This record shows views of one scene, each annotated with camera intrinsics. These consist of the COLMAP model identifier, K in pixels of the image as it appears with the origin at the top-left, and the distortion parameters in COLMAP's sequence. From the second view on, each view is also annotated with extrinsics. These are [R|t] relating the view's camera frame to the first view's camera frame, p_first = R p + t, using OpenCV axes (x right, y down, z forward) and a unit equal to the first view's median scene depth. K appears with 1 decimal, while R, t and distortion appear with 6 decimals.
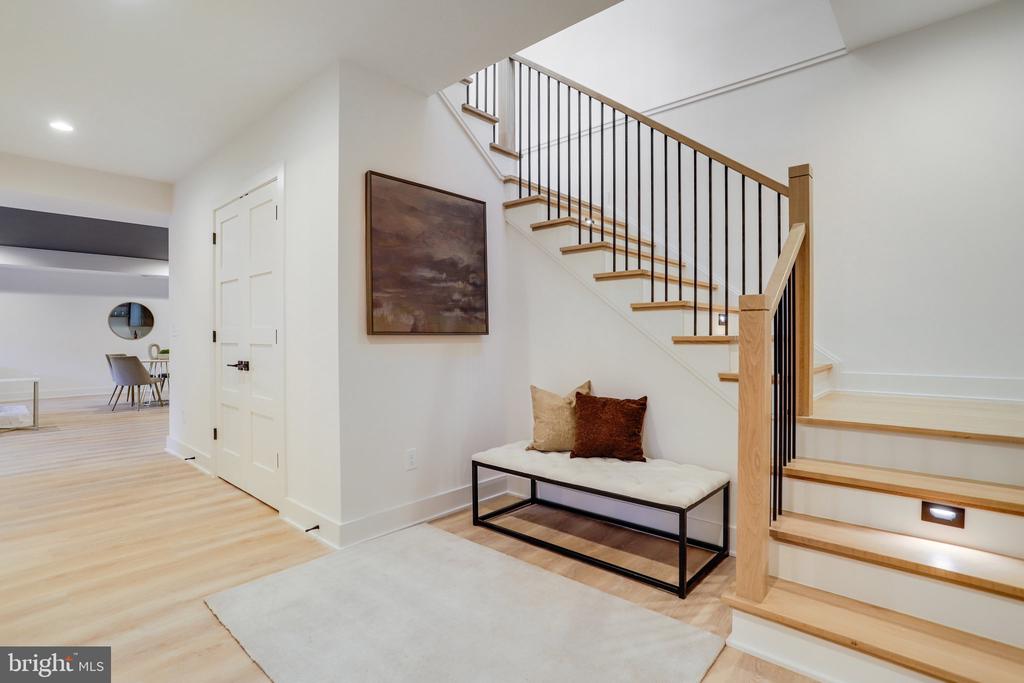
lens RADIAL K [[501.4, 0, 512.0], [0, 501.4, 341.5], [0, 0, 1]] dist [-0.001175, -0.000076]
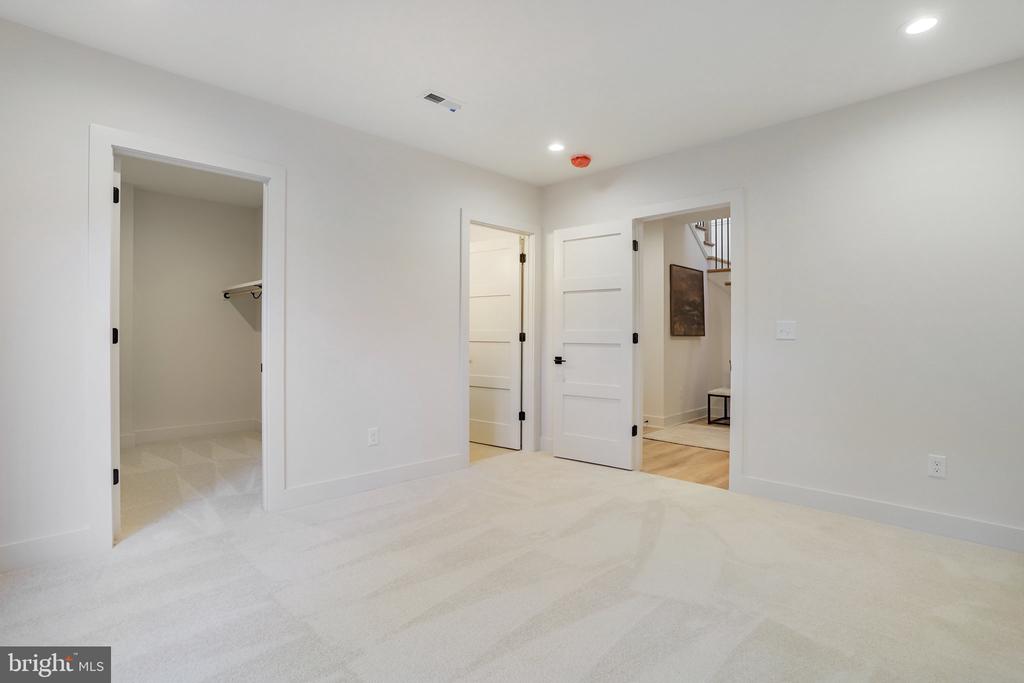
lens RADIAL K [[501.4, 0, 512.0], [0, 501.4, 341.5], [0, 0, 1]] dist [-0.001175, -0.000076]
pose [[0.999400, 0.004117, -0.034381, -0.836900], [-0.004193, 0.999989, -0.002157, 0.016445], [0.034372, 0.002300, 0.999406, -1.167906]]
